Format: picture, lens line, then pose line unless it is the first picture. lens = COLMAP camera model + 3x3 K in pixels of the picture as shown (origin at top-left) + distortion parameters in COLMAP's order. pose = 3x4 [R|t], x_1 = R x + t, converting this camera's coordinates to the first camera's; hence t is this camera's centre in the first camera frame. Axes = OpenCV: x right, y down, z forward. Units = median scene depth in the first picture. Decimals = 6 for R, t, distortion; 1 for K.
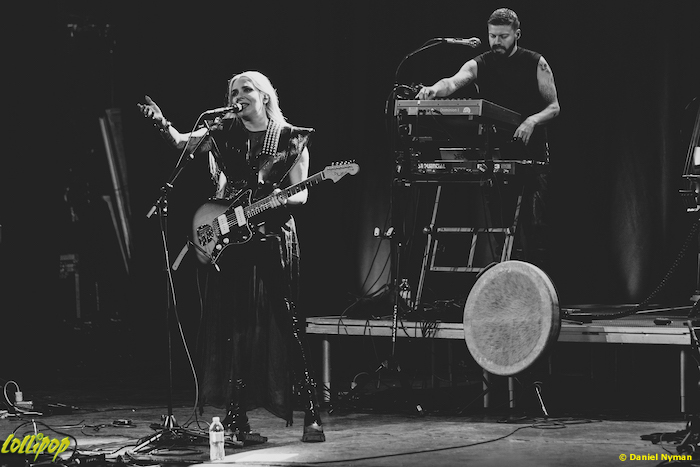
lens RADIAL K [[2998.6, 0, 350.0], [0, 2998.6, 233.5], [0, 0, 1]] dist [-0.472422, -2.135849]
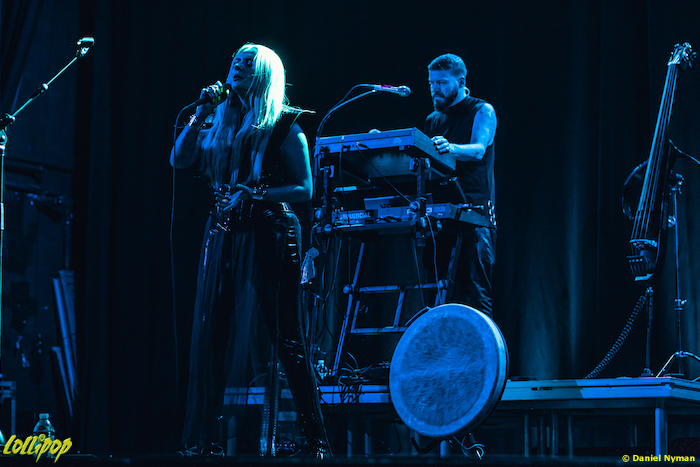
lens RADIAL K [[1661.8, 0, 350.0], [0, 1661.8, 233.5], [0, 0, 1]] dist [-0.081028, -0.237839]
pose [[0.999100, 0.026964, 0.032730, 0.009920], [-0.020850, 0.984429, -0.174541, 0.072553], [-0.036926, 0.173702, 0.984106, 0.529536]]
